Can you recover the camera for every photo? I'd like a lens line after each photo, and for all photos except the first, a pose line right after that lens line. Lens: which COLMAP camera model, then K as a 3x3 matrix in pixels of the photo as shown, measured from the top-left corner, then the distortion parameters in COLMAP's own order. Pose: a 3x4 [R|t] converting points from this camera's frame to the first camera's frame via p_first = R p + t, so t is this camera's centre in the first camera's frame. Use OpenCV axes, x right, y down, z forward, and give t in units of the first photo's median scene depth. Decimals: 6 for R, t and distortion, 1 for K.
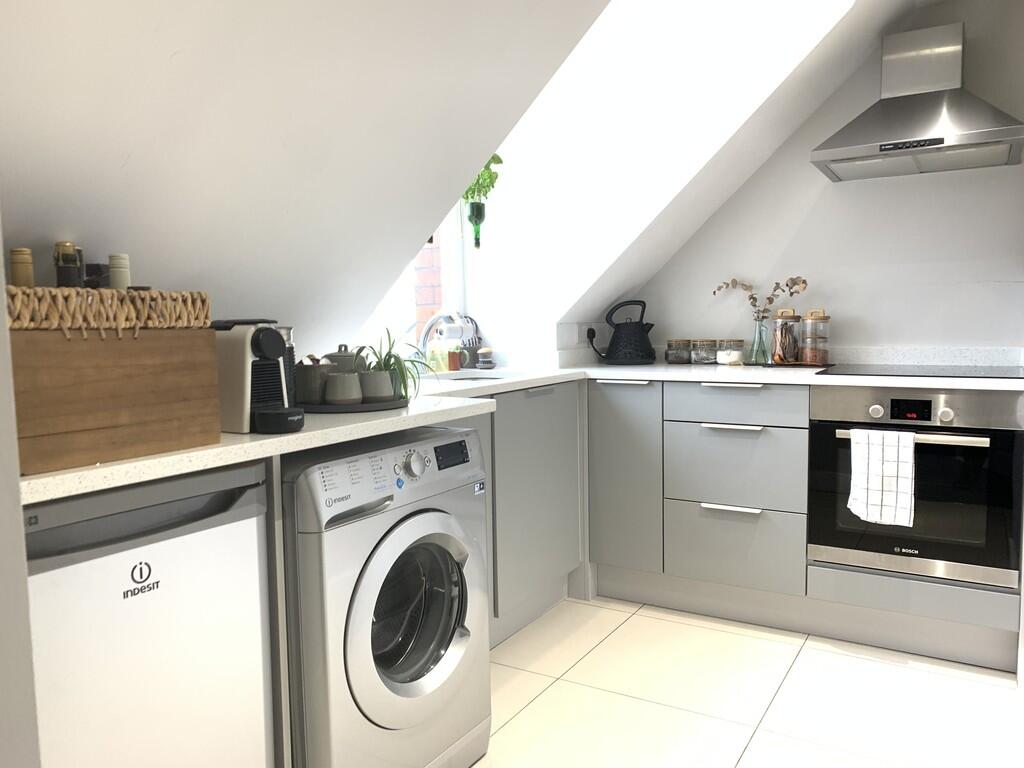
lens RADIAL K [[781.1, 0, 508.5], [0, 781.1, 387.7], [0, 0, 1]] dist [0.032567, -0.033483]
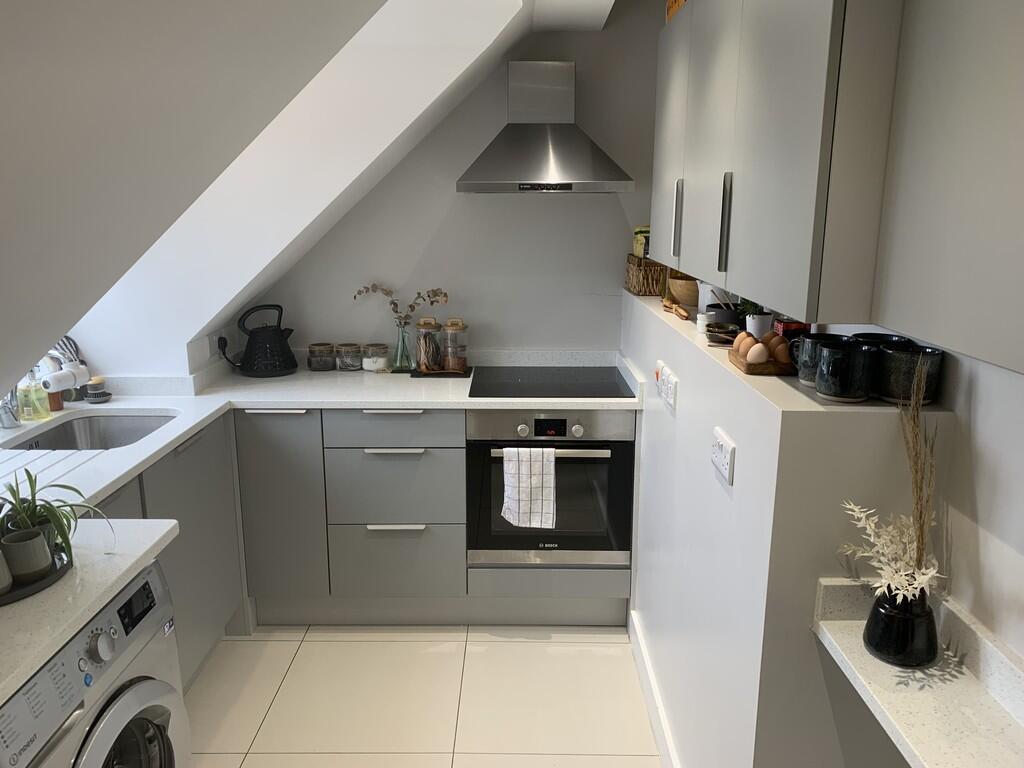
lens RADIAL K [[781.1, 0, 514.5], [0, 781.1, 381.8], [0, 0, 1]] dist [0.032567, -0.033483]
pose [[0.851303, -0.100325, 0.514993, -0.087713], [0.028329, 0.988906, 0.145818, -0.166945], [-0.523909, -0.109546, 0.844700, 0.066904]]
